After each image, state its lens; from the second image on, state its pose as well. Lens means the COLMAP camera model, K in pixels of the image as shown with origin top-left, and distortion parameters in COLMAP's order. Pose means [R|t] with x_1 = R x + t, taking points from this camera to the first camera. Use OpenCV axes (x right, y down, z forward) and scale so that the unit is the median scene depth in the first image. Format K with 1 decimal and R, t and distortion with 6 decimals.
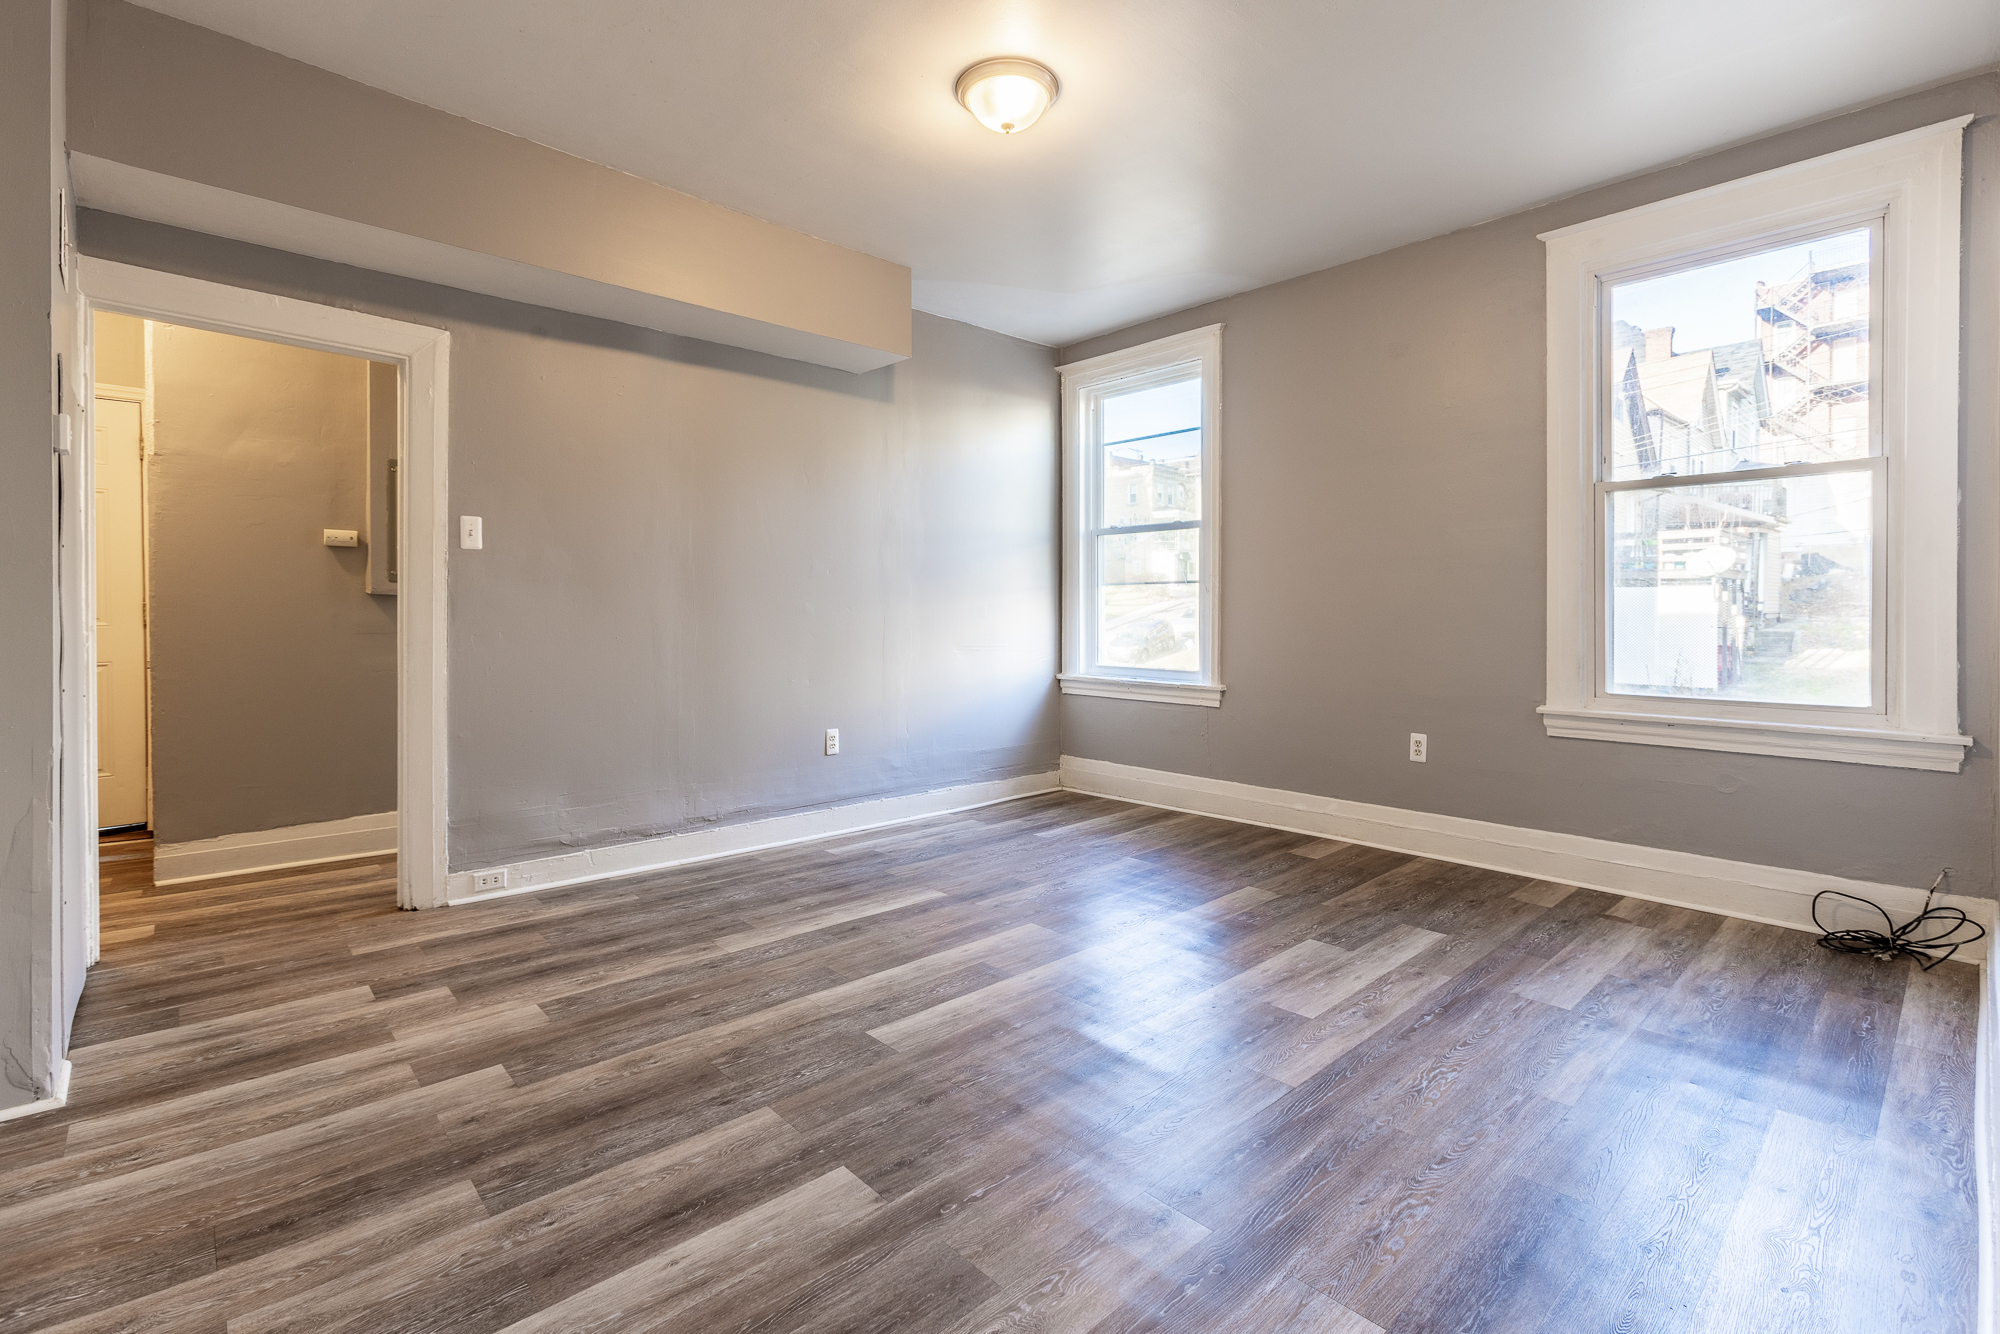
lens RADIAL K [[893.9, 0, 978.6], [0, 893.9, 618.3], [0, 0, 1]] dist [-0.015439, 0.004958]
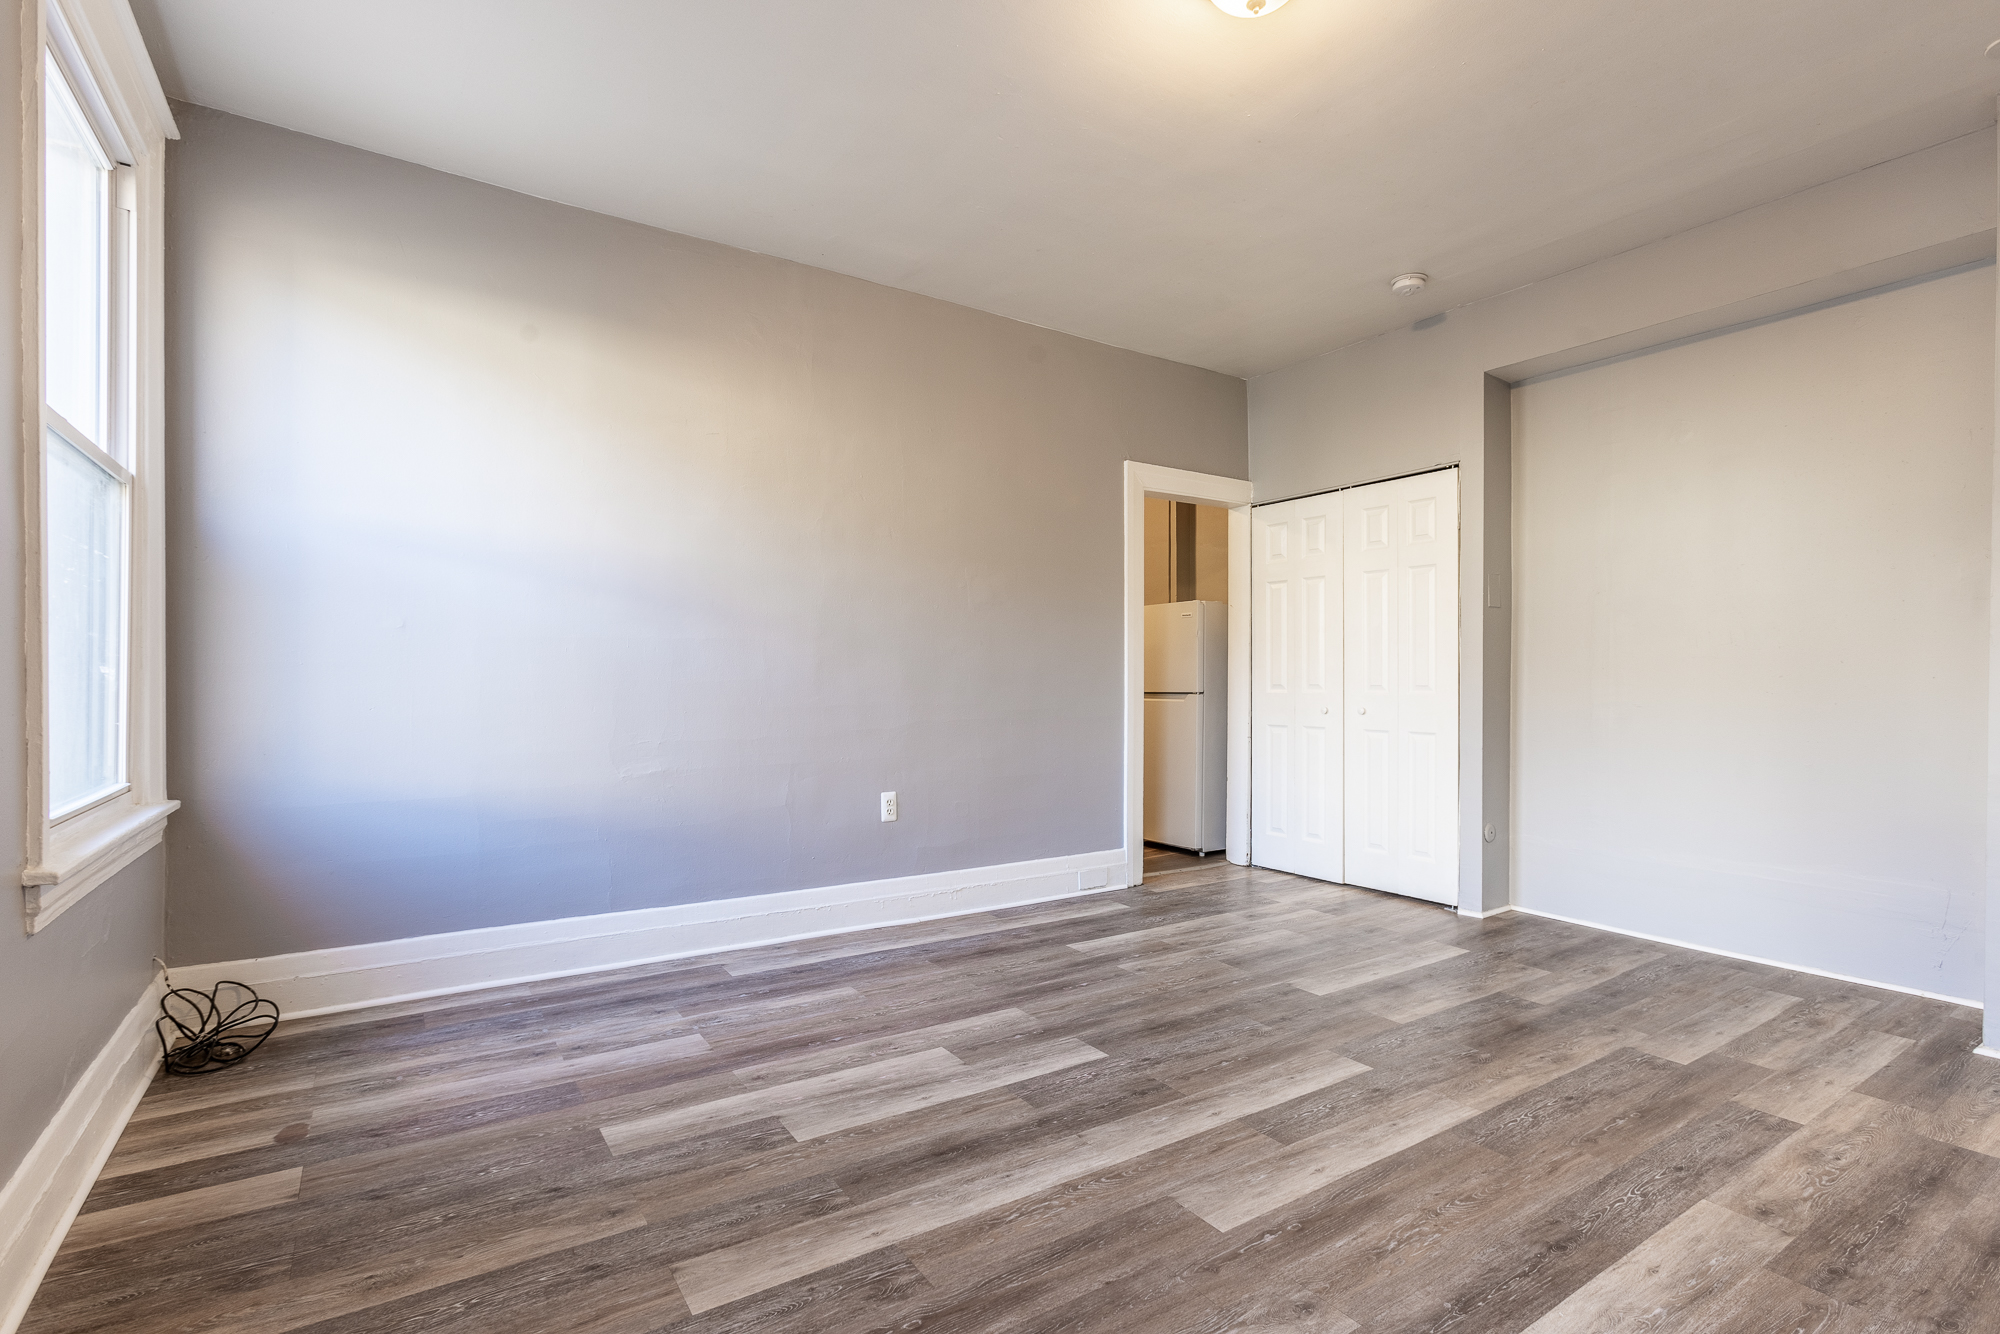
lens RADIAL K [[916.9, 0, 984.6], [0, 916.9, 676.6], [0, 0, 1]] dist [-0.008544, 0.003043]
pose [[-0.987766, -0.003043, 0.155914, 0.140901], [-0.003045, 0.999995, 0.000226, 0.004656], [-0.155914, -0.000251, -0.987771, 1.904723]]
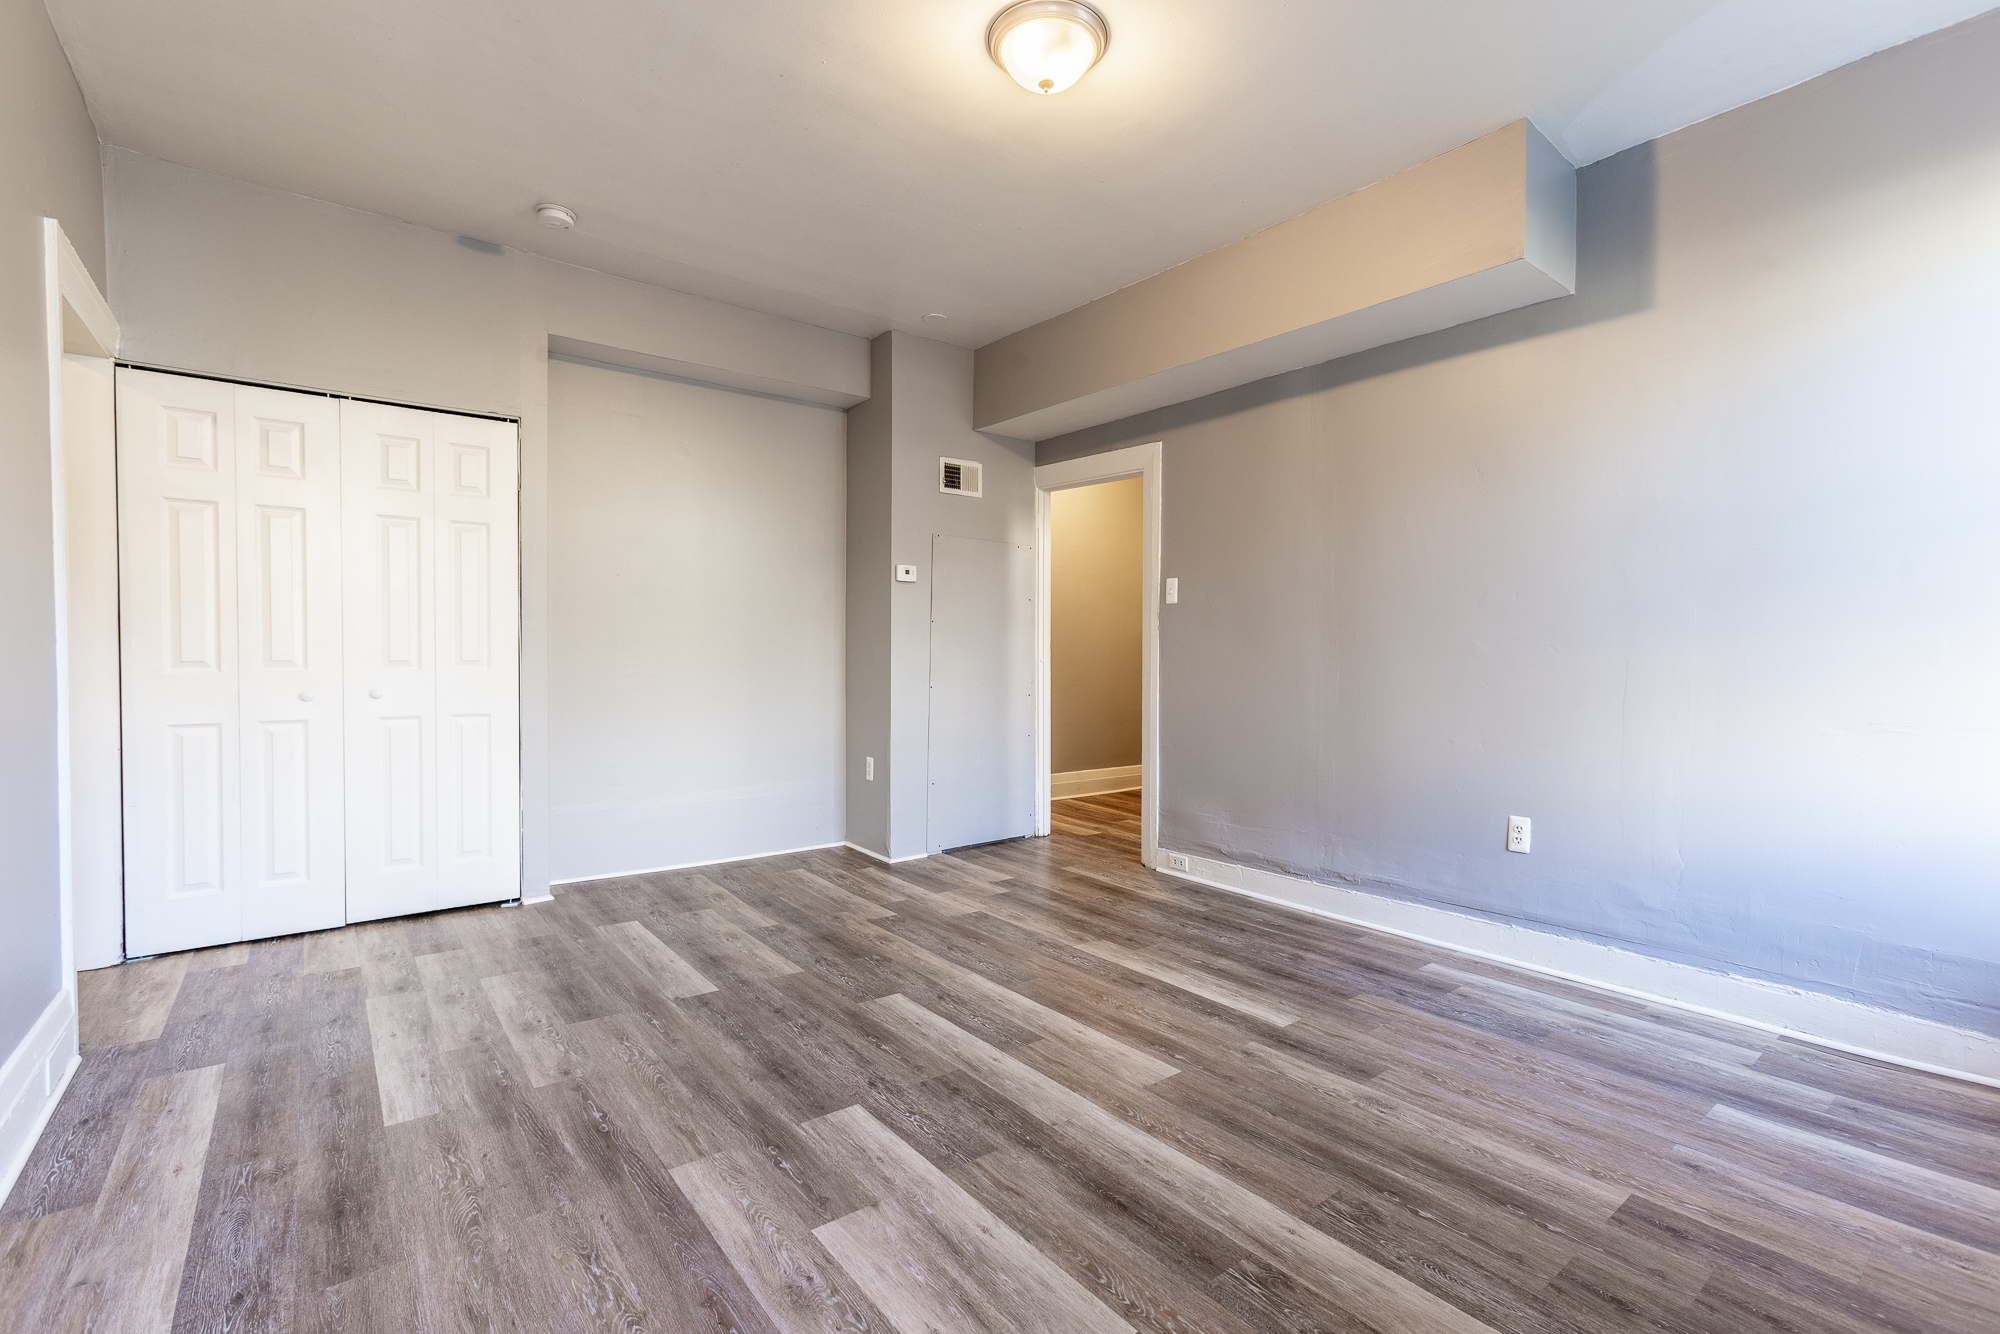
lens RADIAL K [[893.9, 0, 1017.8], [0, 893.9, 673.7], [0, 0, 1]] dist [-0.015439, 0.004958]
pose [[-0.054653, 0.018928, -0.998326, 0.959327], [-0.010863, 0.999750, 0.019550, 0.002092], [0.998446, 0.011913, -0.054434, 1.092816]]
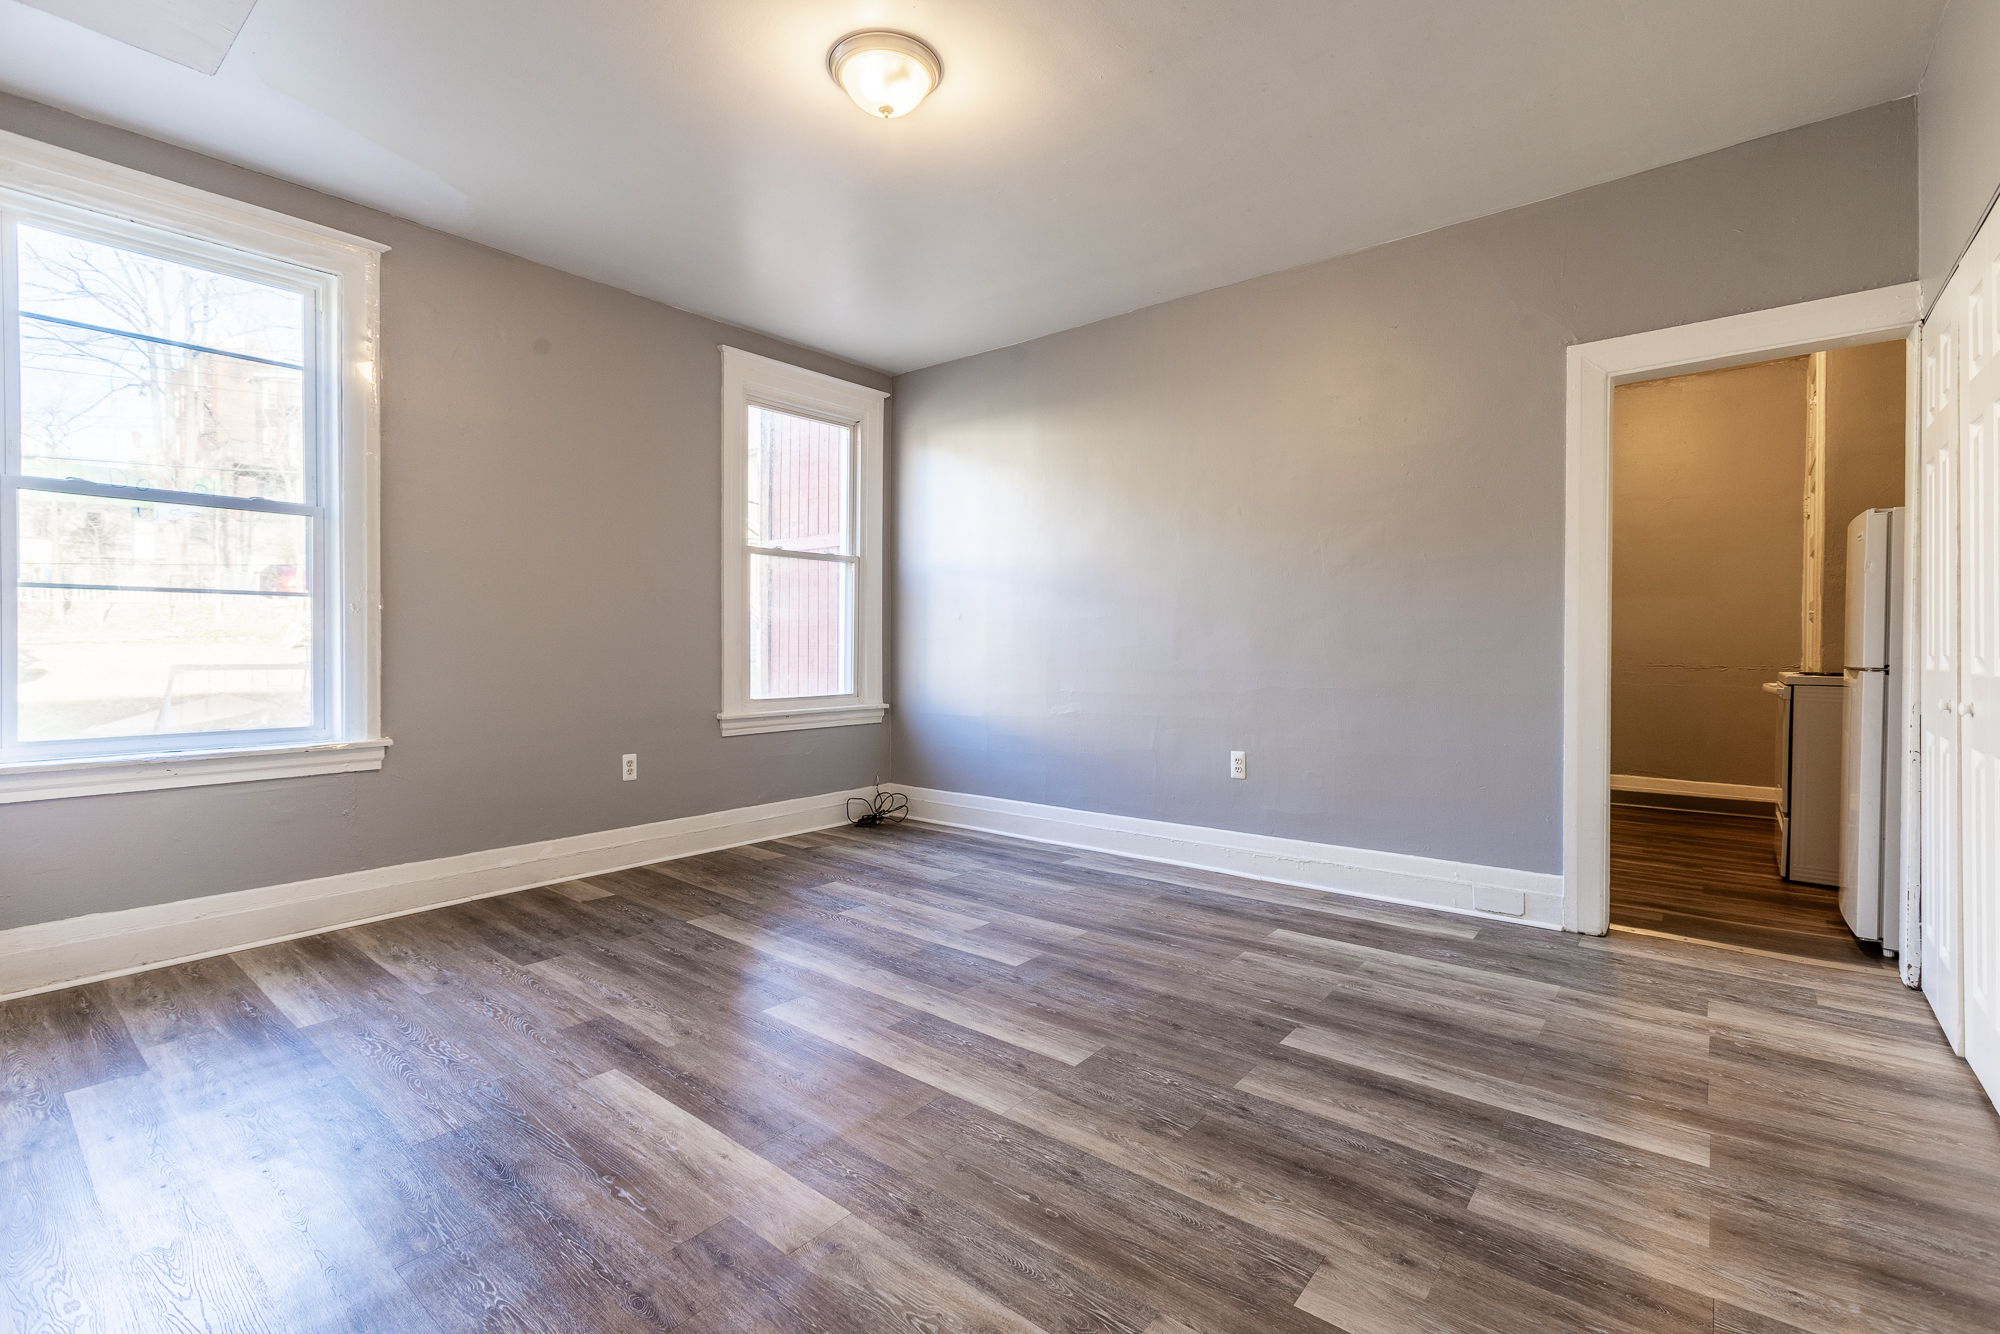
lens RADIAL K [[893.9, 0, 1014.5], [0, 893.9, 652.5], [0, 0, 1]] dist [-0.015439, 0.004958]
pose [[-0.159747, -0.010709, 0.987100, -0.964882], [0.006305, 0.999910, 0.011868, -0.002492], [-0.987138, 0.008119, -0.159665, 1.088297]]
